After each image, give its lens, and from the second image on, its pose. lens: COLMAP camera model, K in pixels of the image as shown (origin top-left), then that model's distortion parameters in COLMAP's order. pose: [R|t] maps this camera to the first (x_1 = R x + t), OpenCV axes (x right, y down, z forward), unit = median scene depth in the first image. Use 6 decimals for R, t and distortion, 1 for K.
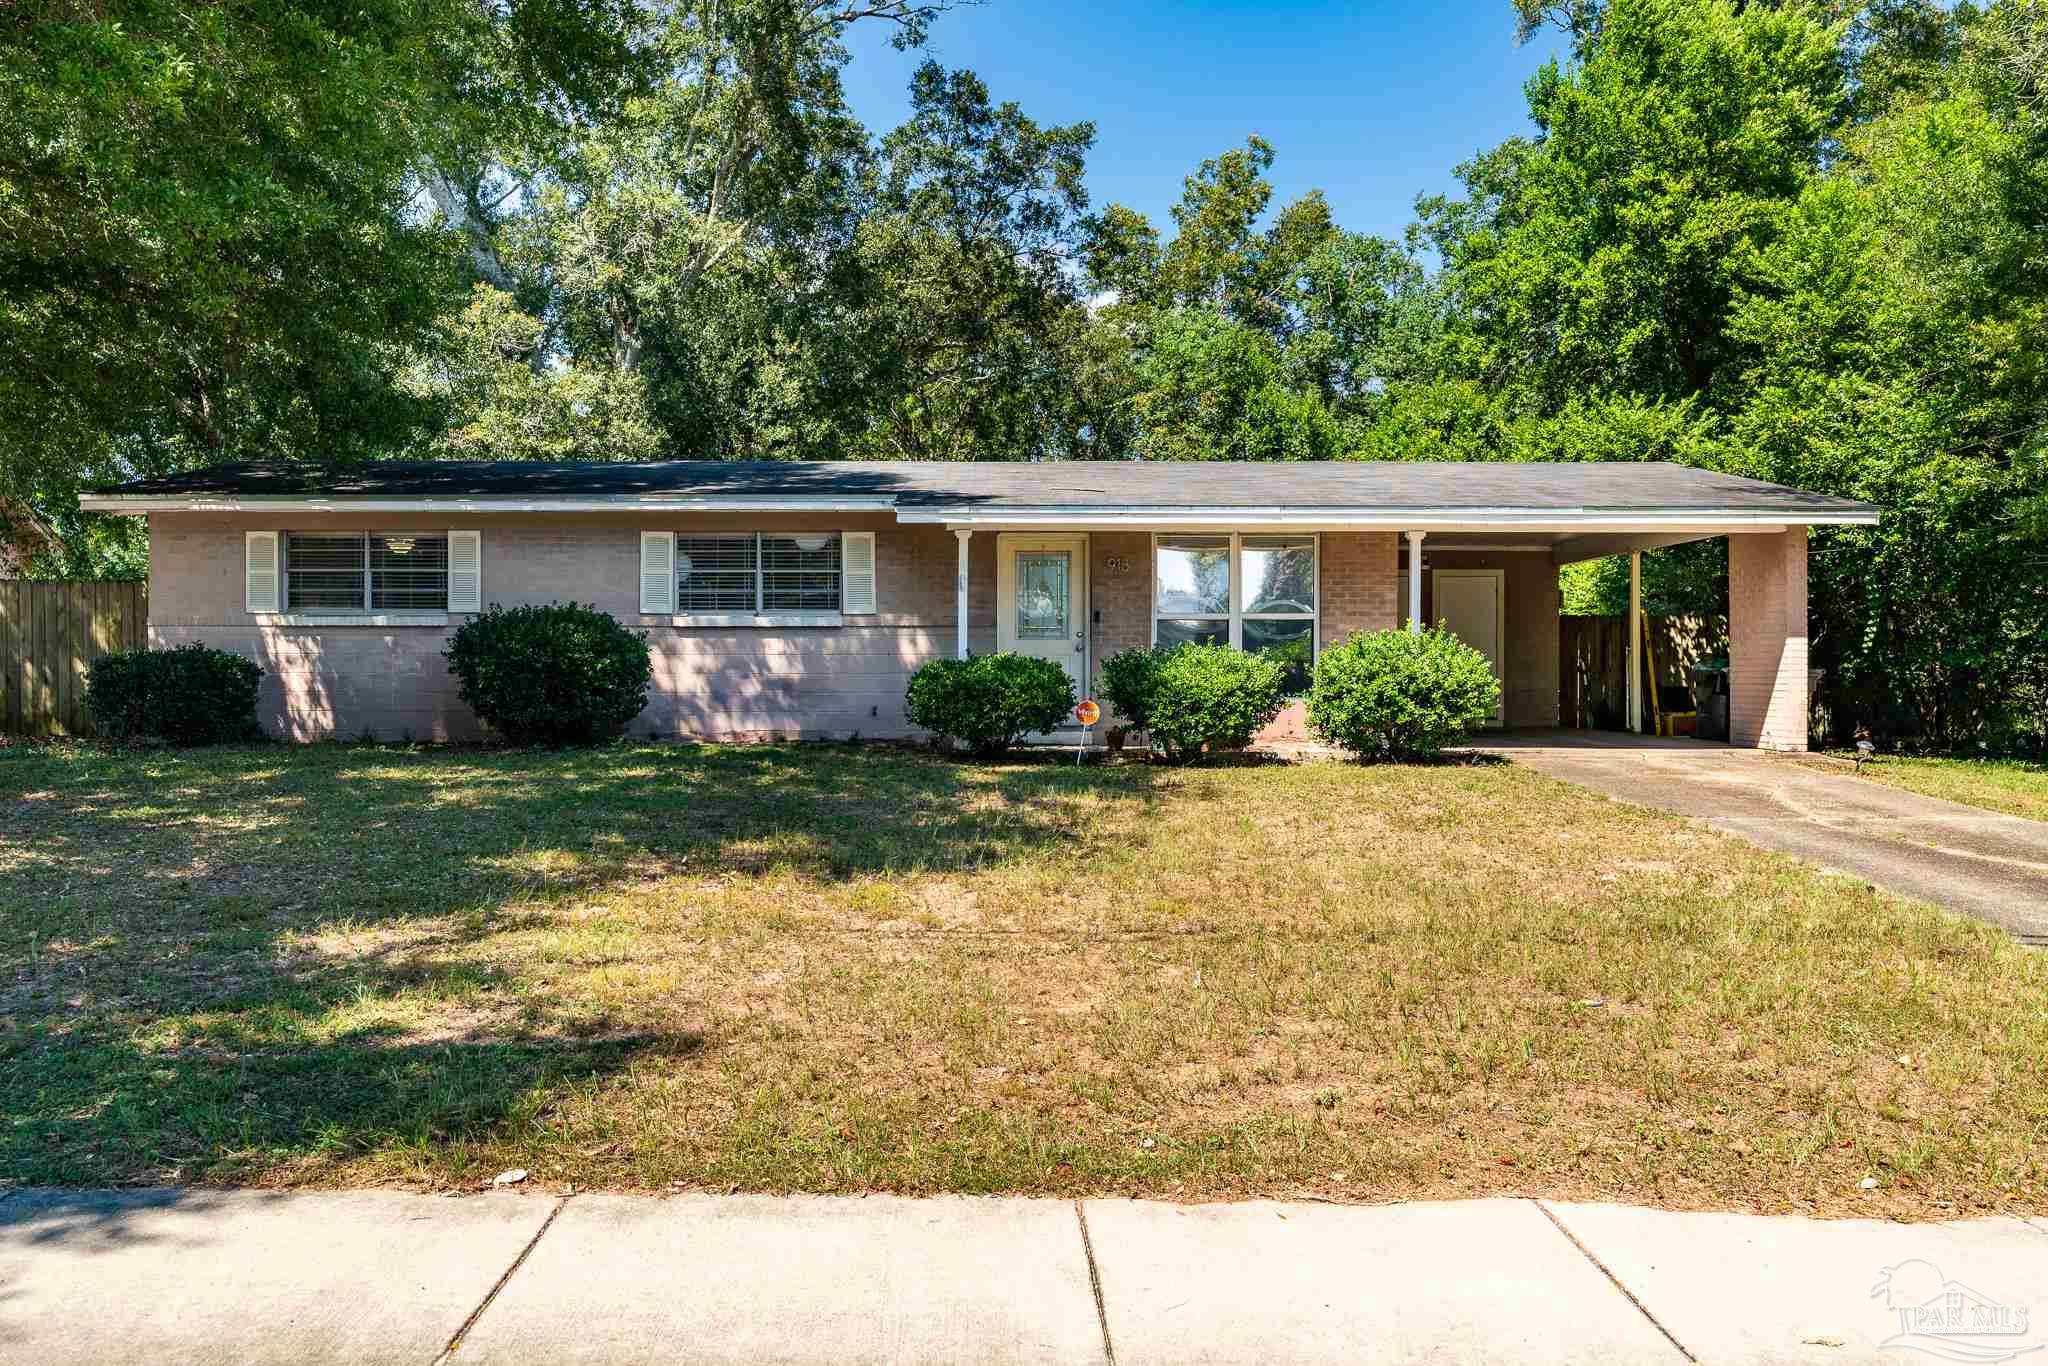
lens RADIAL K [[1661.1, 0, 1024.2], [0, 1661.1, 678.2], [0, 0, 1]] dist [-0.010817, -0.001881]
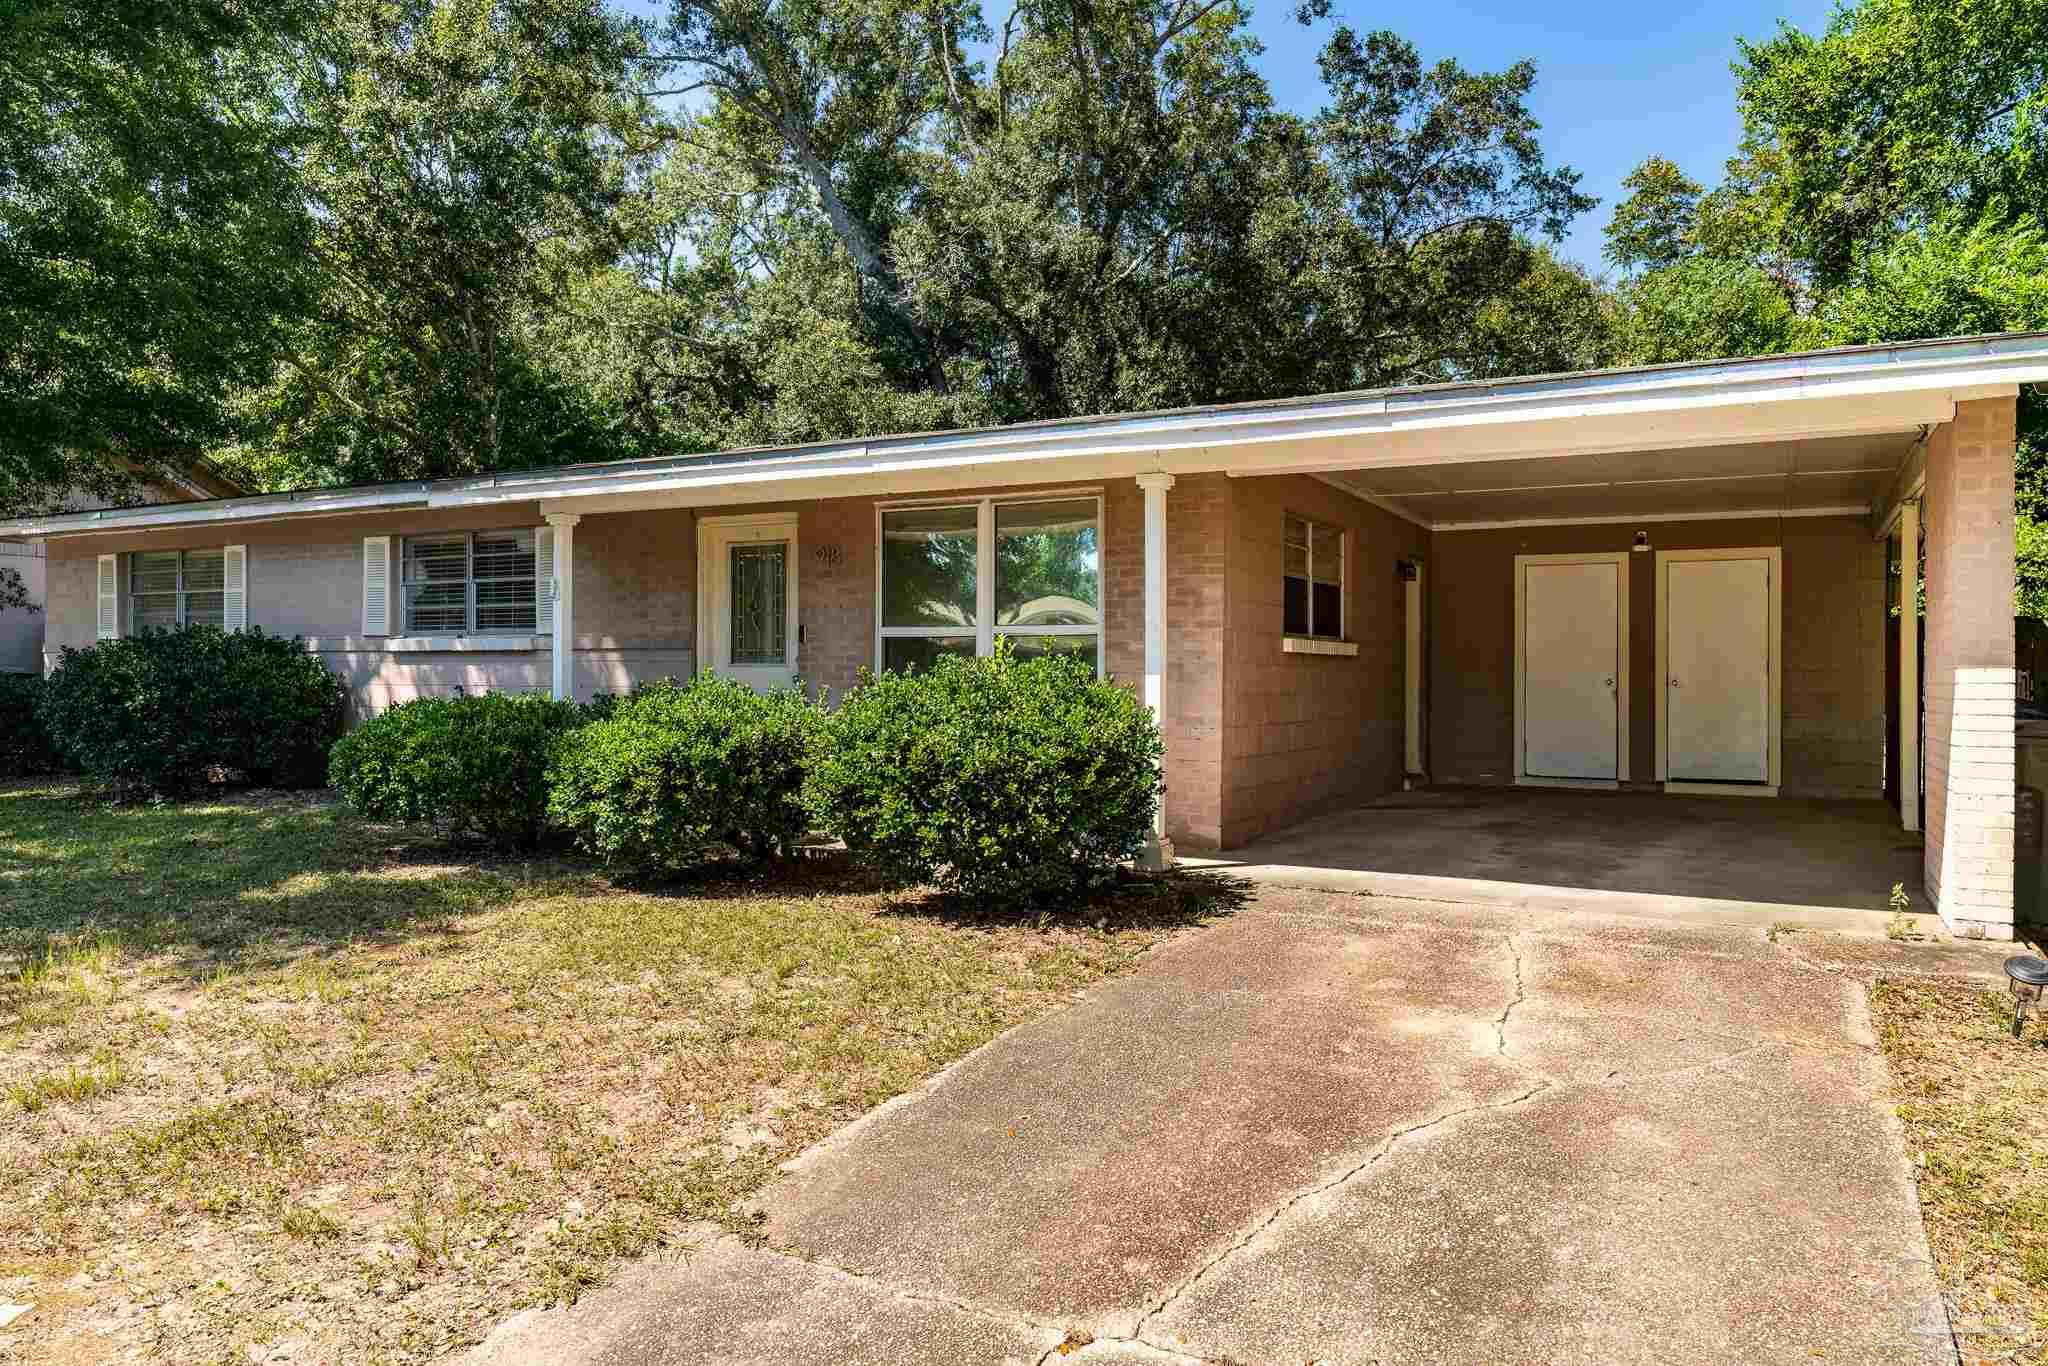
lens RADIAL K [[1397.7, 0, 1023.5], [0, 1397.7, 681.6], [0, 0, 1]] dist [0.000194, 0.000097]
pose [[0.875319, 0.005907, -0.483509, 0.396858], [-0.004840, 0.999982, 0.003455, -0.019689], [0.483521, -0.000684, 0.875333, 0.534721]]
